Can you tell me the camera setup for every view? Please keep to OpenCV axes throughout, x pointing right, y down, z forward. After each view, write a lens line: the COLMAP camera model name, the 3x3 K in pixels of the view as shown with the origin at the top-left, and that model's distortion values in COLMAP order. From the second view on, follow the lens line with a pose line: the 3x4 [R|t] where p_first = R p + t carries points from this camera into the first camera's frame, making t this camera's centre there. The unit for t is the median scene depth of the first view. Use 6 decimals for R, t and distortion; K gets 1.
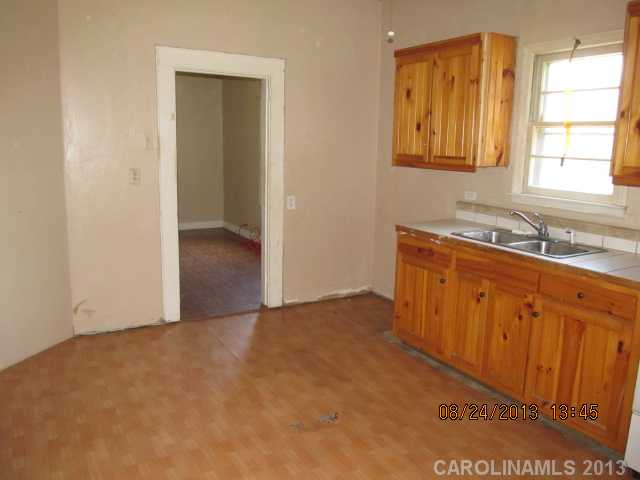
lens RADIAL K [[522.2, 0, 323.5], [0, 522.2, 238.7], [0, 0, 1]] dist [-0.066535, 0.038369]
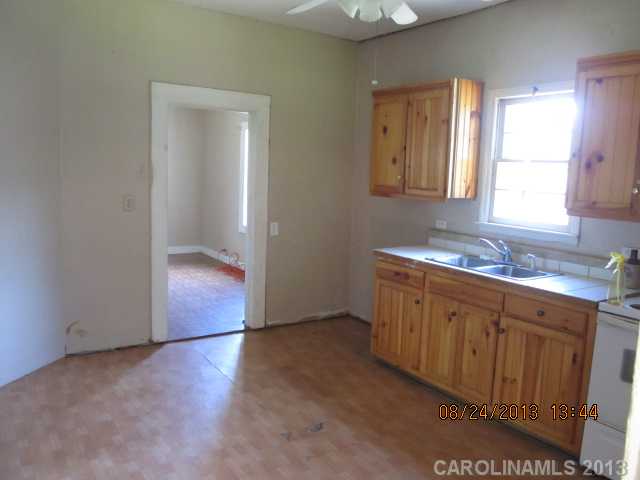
lens RADIAL K [[531.0, 0, 320.0], [0, 531.0, 240.0], [0, 0, 1]] dist [-0.053832, 0.010158]
pose [[0.998320, 0.007656, 0.057432, -0.041107], [-0.004930, 0.998861, -0.047452, 0.005263], [-0.057730, 0.047089, 0.997221, -0.107687]]
